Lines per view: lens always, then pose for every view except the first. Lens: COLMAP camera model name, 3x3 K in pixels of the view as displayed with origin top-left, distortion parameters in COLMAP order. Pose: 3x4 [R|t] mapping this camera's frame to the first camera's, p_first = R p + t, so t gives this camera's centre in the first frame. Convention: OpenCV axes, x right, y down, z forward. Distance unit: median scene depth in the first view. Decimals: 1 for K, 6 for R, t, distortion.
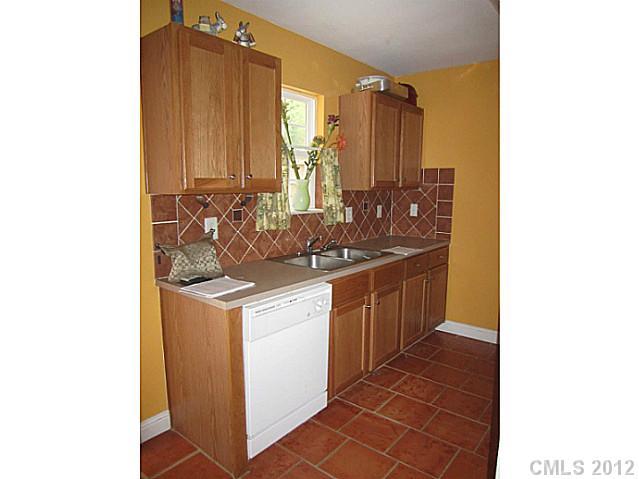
lens RADIAL K [[400.6, 0, 319.5], [0, 400.6, 239.5], [0, 0, 1]] dist [-0.013004, -0.000098]
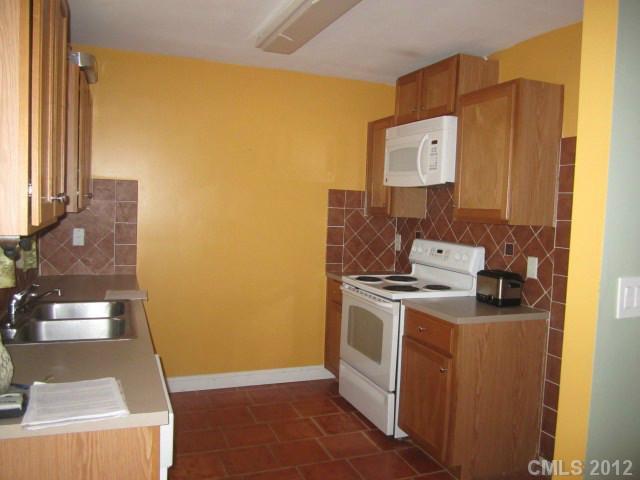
lens RADIAL K [[522.0, 0, 320.0], [0, 522.0, 240.0], [0, 0, 1]] dist [0.008804, 0.002520]
pose [[0.488056, -0.043708, 0.871717, -0.364896], [0.091593, 0.995796, -0.001352, -0.029387], [-0.867993, 0.080503, 0.490008, 0.196850]]
